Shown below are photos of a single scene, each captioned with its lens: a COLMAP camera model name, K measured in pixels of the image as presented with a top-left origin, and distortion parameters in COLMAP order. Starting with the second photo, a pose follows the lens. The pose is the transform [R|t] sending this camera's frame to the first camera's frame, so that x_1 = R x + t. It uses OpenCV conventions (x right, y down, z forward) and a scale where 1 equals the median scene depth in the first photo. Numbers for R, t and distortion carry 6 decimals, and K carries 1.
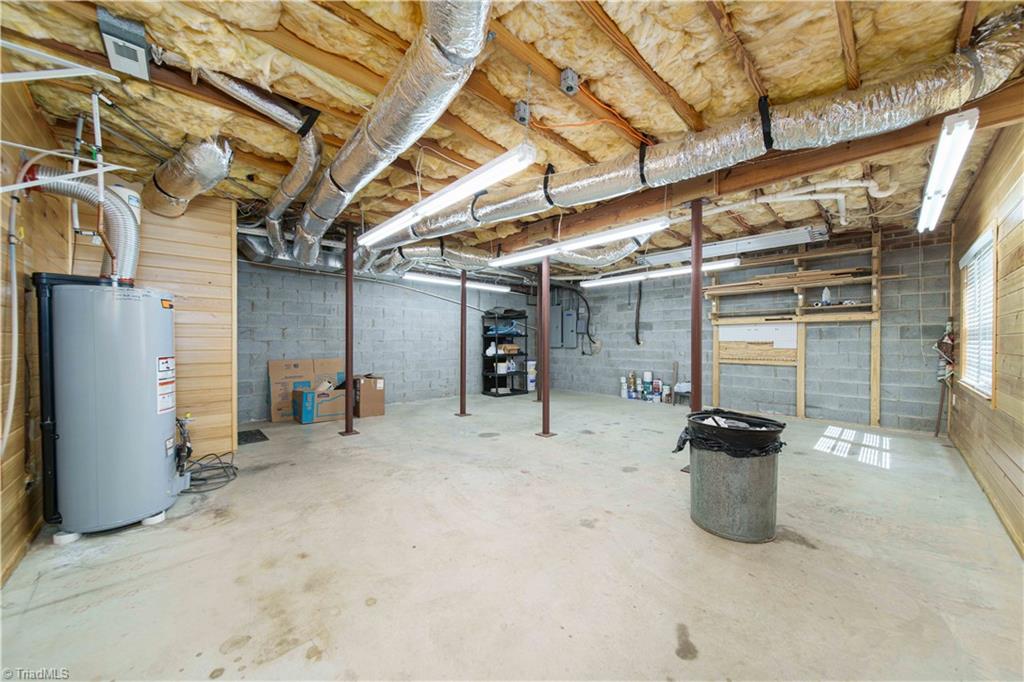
lens RADIAL K [[357.3, 0, 514.4], [0, 357.3, 345.0], [0, 0, 1]] dist [0.001133, -0.000120]
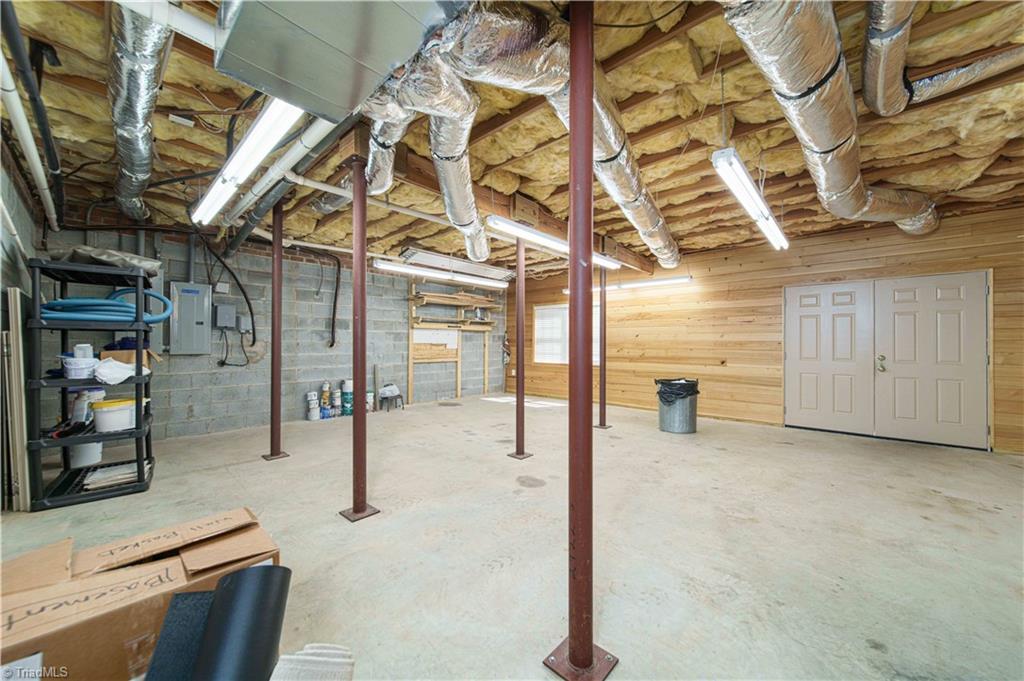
lens RADIAL K [[357.3, 0, 514.4], [0, 357.3, 343.3], [0, 0, 1]] dist [0.001133, -0.000120]
pose [[-0.059424, -0.000060, 0.998233, -0.750523], [0.006236, 0.999980, 0.000431, -0.011808], [-0.998213, 0.006251, -0.059423, 1.073136]]
